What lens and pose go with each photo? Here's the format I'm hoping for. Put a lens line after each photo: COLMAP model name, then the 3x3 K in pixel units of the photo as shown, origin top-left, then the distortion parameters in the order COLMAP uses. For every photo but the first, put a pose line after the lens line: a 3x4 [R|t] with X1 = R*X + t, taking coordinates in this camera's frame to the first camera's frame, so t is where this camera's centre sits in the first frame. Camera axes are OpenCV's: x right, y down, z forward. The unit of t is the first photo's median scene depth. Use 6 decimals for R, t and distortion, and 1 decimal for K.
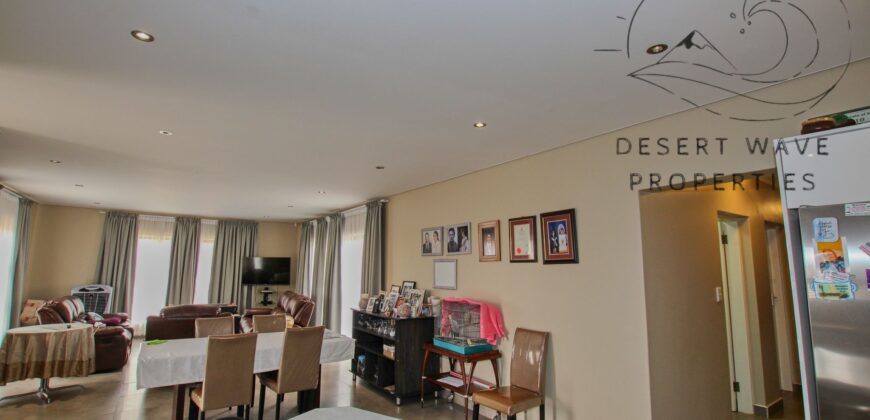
lens RADIAL K [[409.1, 0, 435.0], [0, 409.1, 210.0], [0, 0, 1]] dist [-0.027917, 0.001934]
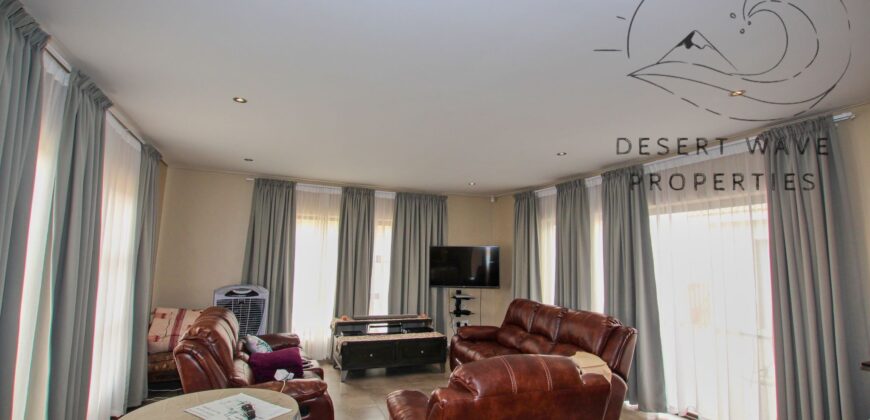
lens RADIAL K [[409.1, 0, 435.0], [0, 409.1, 210.0], [0, 0, 1]] dist [-0.027917, 0.001934]
pose [[0.981982, -0.013633, -0.188481, -0.365708], [0.016242, 0.999792, 0.012305, 0.051045], [0.188274, -0.015145, 0.982000, 0.356410]]
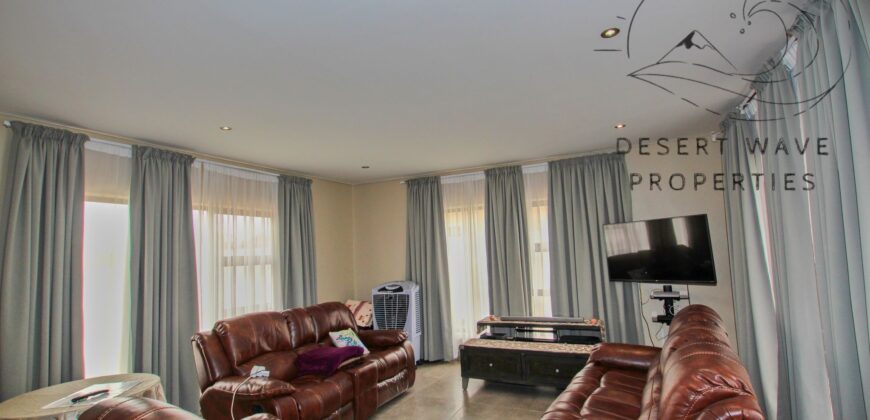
lens RADIAL K [[409.1, 0, 435.0], [0, 409.1, 210.0], [0, 0, 1]] dist [-0.027917, 0.001934]
pose [[0.474775, -0.124484, -0.871259, -0.149238], [0.169990, 0.984276, -0.047999, 0.094684], [0.863535, -0.125316, 0.488471, 0.640640]]
